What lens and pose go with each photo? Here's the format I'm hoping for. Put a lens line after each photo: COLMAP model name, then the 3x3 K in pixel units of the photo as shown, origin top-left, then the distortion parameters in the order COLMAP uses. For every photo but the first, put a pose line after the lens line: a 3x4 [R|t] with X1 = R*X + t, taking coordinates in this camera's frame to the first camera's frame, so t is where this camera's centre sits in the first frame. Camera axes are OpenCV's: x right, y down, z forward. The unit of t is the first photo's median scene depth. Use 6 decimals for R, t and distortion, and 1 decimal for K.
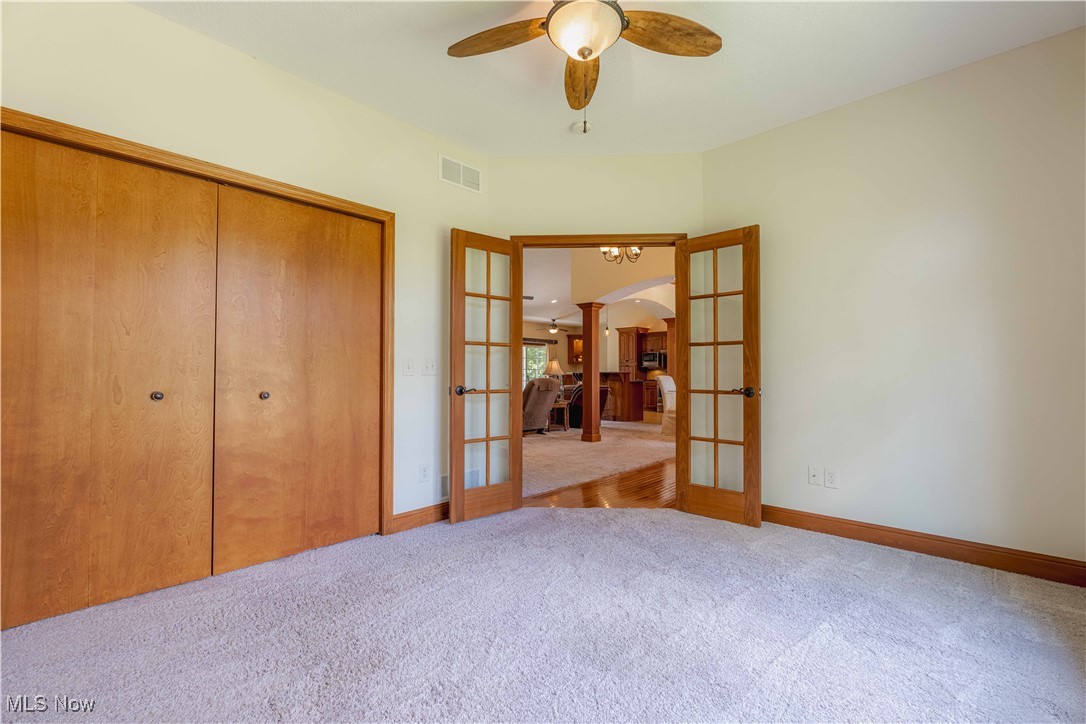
lens RADIAL K [[475.2, 0, 546.0], [0, 475.2, 361.1], [0, 0, 1]] dist [-0.000883, -0.000181]
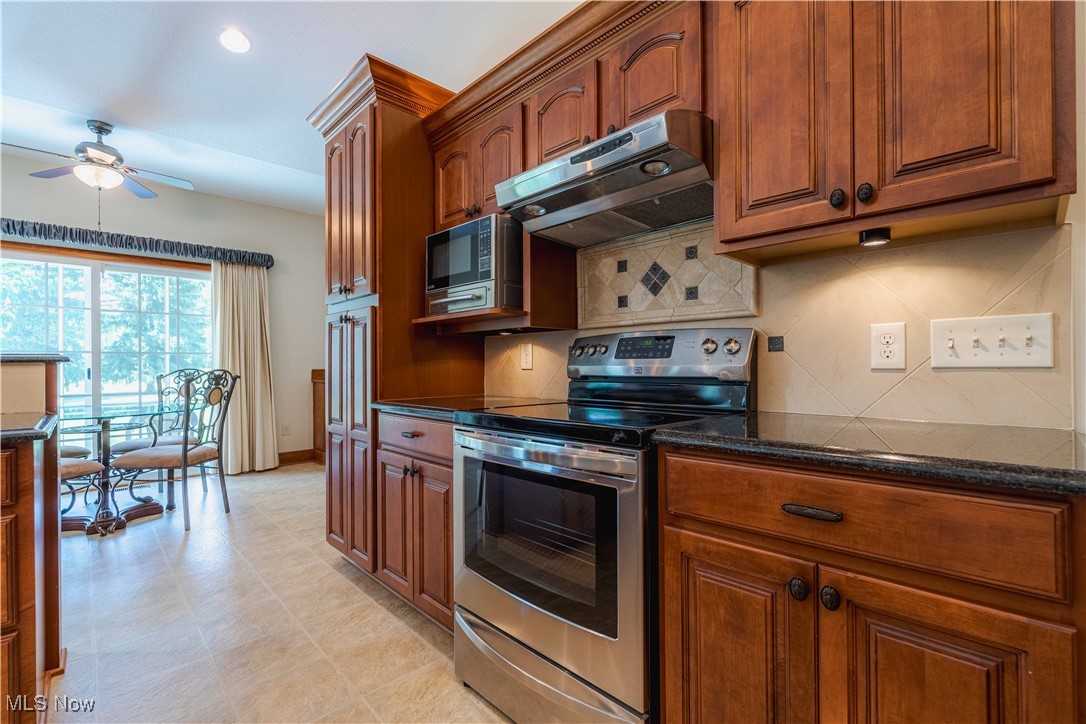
lens RADIAL K [[486.4, 0, 544.8], [0, 486.4, 362.9], [0, 0, 1]] dist [-0.001166, 0.000079]
pose [[0.998435, -0.009103, -0.055187, 0.235514], [0.010252, 0.999736, 0.020573, 0.021487], [0.054986, -0.021107, 0.998264, 0.782189]]
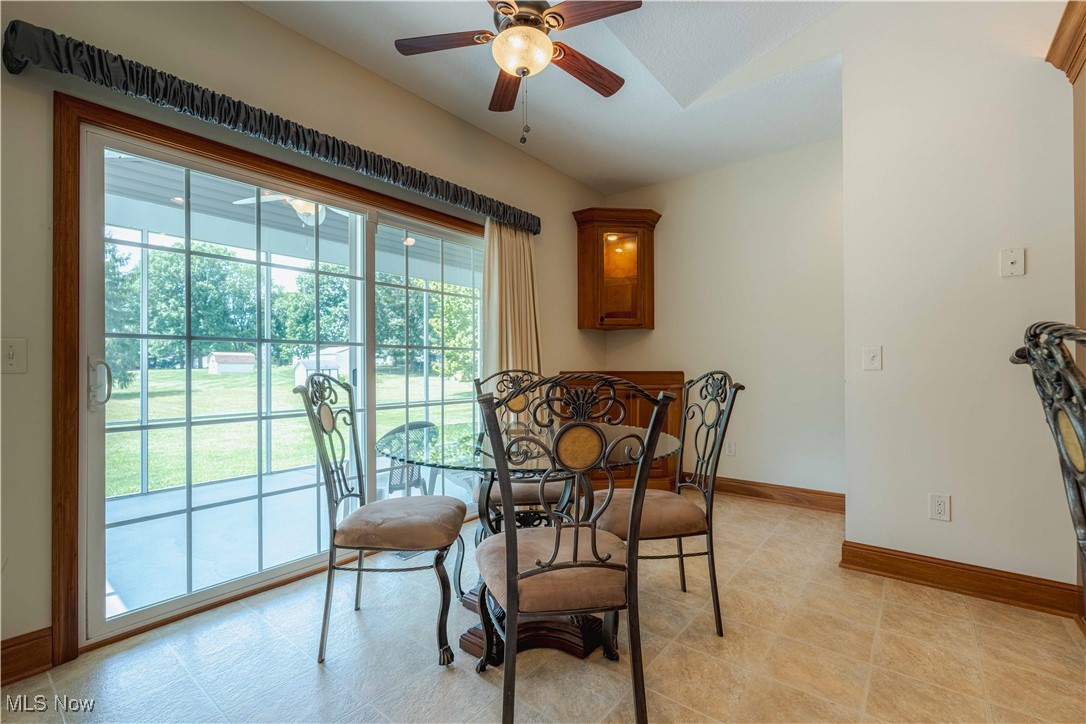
lens RADIAL K [[479.1, 0, 542.7], [0, 479.1, 363.6], [0, 0, 1]] dist [-0.001130, -0.000118]
pose [[0.997279, -0.003690, 0.073632, 0.010436], [0.002598, 0.999885, 0.014913, 0.023235], [-0.073678, -0.014681, 0.997174, 0.861493]]
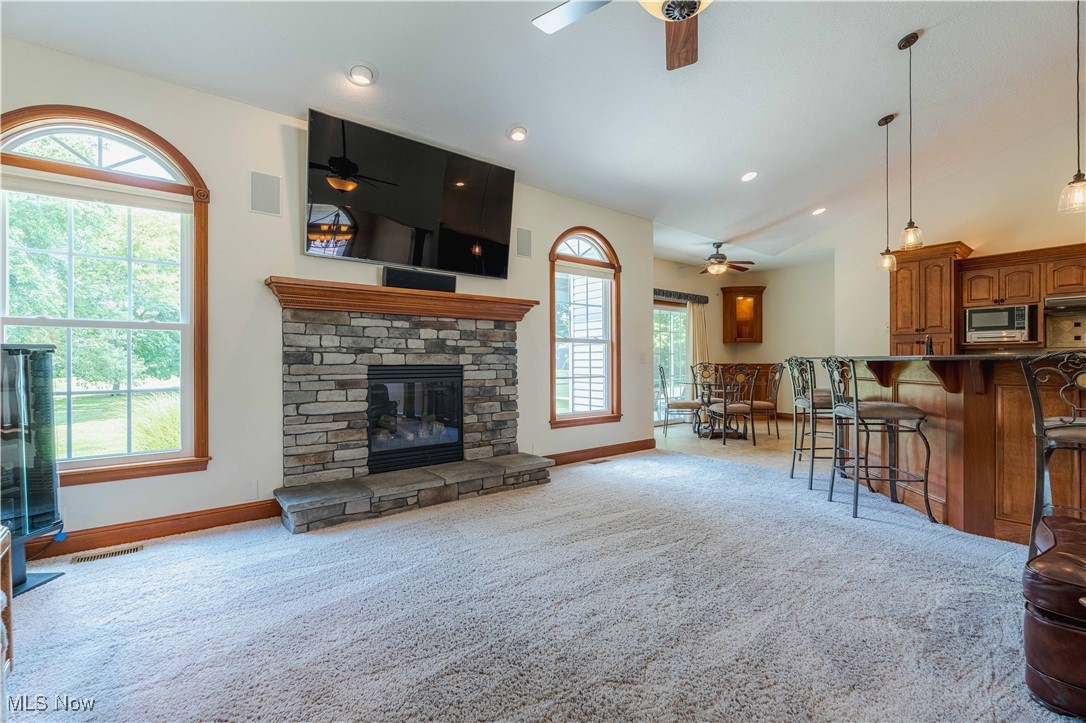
lens RADIAL K [[475.2, 0, 546.0], [0, 475.2, 360.6], [0, 0, 1]] dist [-0.000883, -0.000181]
pose [[0.989538, -0.001775, -0.144264, -0.082632], [0.004847, 0.999769, 0.020945, 0.015198], [0.144194, -0.021425, 0.989318, 0.518903]]
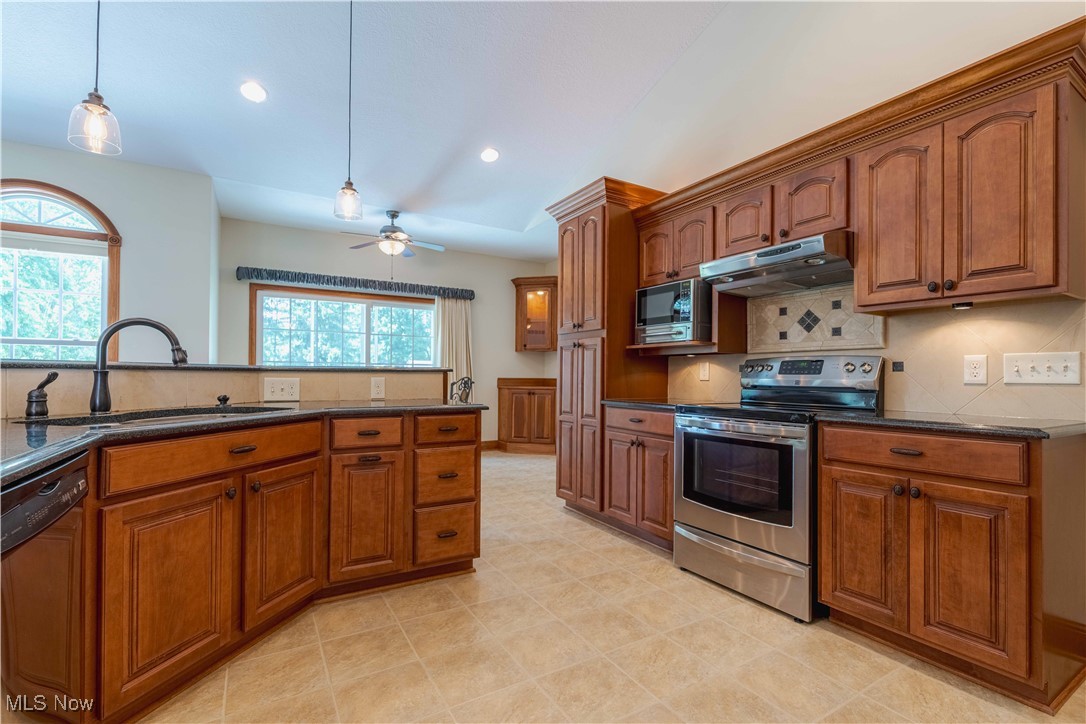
lens RADIAL K [[488.4, 0, 534.7], [0, 488.4, 371.8], [0, 0, 1]] dist [0.000544, -0.000331]
pose [[0.956696, 0.003331, -0.291069, 0.211284], [0.001123, 0.999885, 0.015135, 0.019242], [0.291086, -0.014807, 0.956582, 0.699382]]
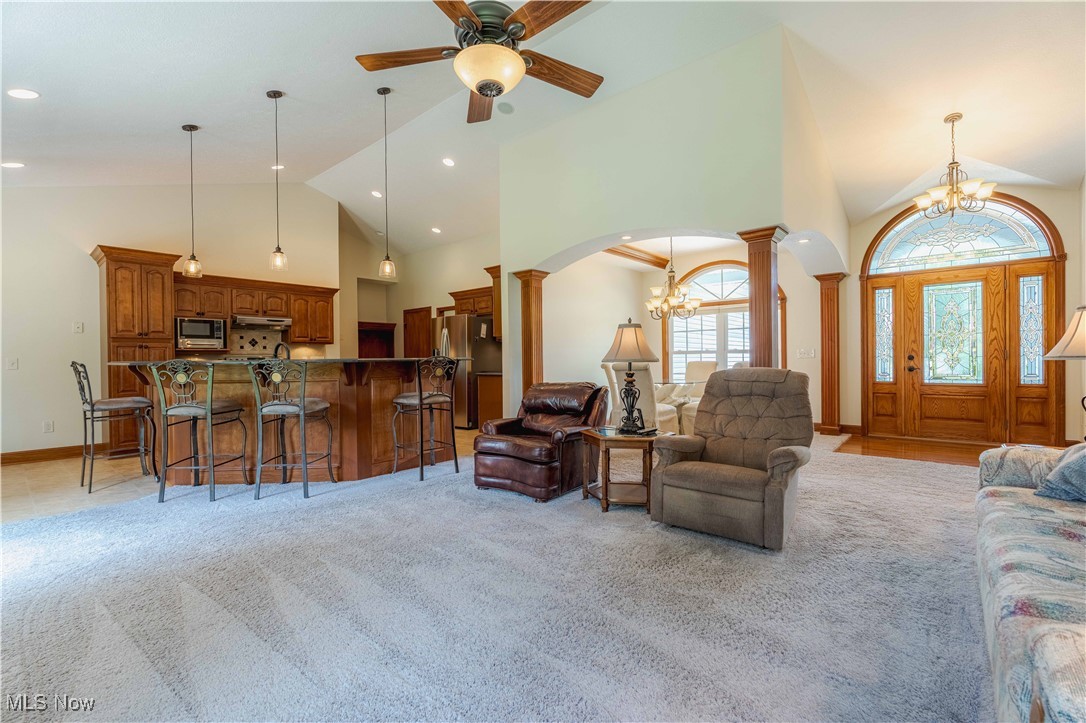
lens RADIAL K [[471.0, 0, 538.6], [0, 471.0, 361.0], [0, 0, 1]] dist [0.000291, -0.000122]
pose [[-0.037948, -0.001594, 0.999278, -0.227804], [-0.010058, 0.999949, 0.001213, 0.017833], [-0.999229, -0.010005, -0.037962, 0.639456]]
